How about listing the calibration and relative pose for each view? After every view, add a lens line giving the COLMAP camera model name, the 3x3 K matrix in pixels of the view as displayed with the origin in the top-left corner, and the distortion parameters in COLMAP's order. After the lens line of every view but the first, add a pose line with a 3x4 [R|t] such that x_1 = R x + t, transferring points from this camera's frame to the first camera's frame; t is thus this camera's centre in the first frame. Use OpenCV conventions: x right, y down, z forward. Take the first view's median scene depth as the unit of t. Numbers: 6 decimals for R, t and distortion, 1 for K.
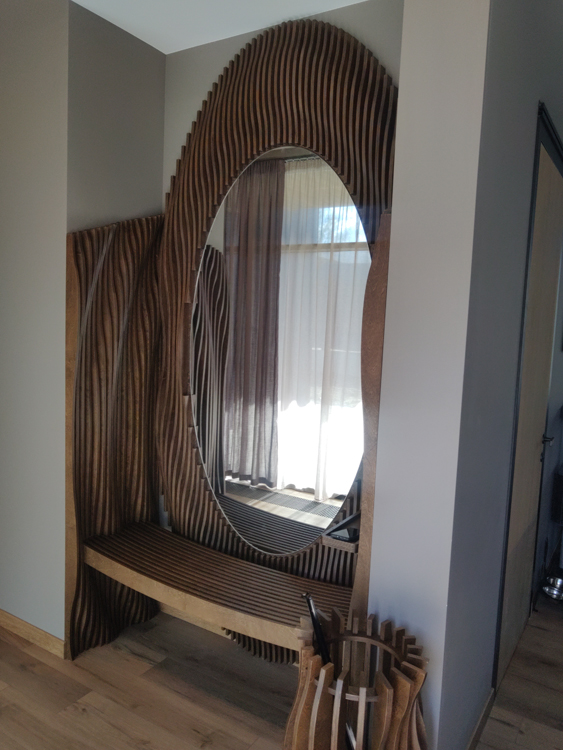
lens RADIAL K [[594.0, 0, 272.5], [0, 594.0, 355.6], [0, 0, 1]] dist [-0.012403, 0.009847]
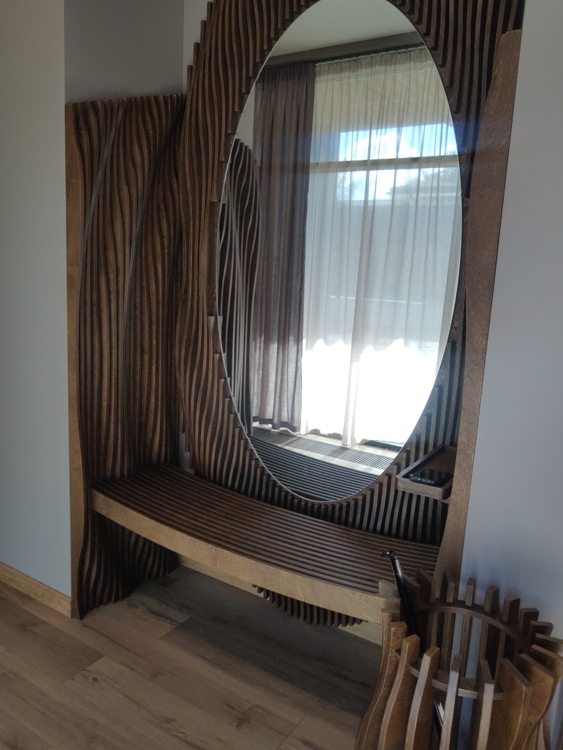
lens RADIAL K [[594.0, 0, 279.6], [0, 594.0, 359.2], [0, 0, 1]] dist [-0.012403, 0.009847]
pose [[0.999921, 0.012175, 0.003079, -0.053357], [-0.012390, 0.996426, 0.083556, 0.058962], [-0.002051, -0.083587, 0.996498, 0.164275]]
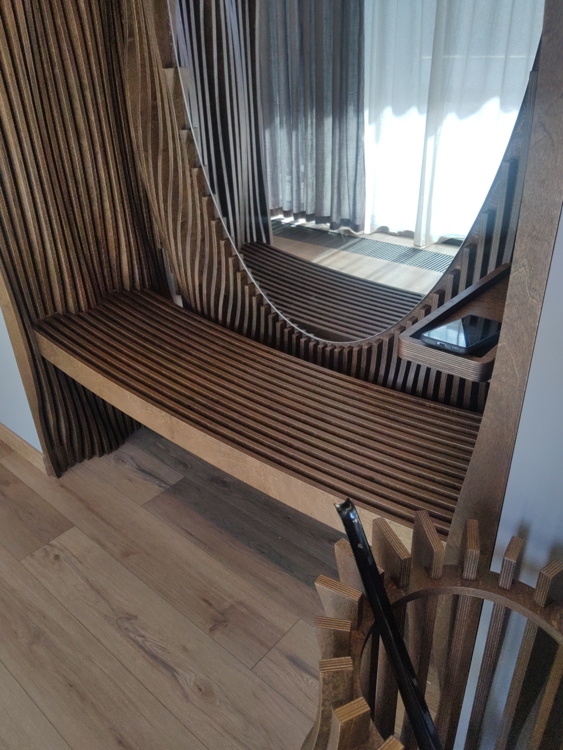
lens RADIAL K [[594.0, 0, 286.8], [0, 594.0, 369.5], [0, 0, 1]] dist [-0.012403, 0.009847]
pose [[0.988338, 0.003888, -0.152228, 0.047554], [0.061775, 0.903482, 0.424151, 0.096494], [0.139185, -0.428609, 0.892705, 0.420373]]
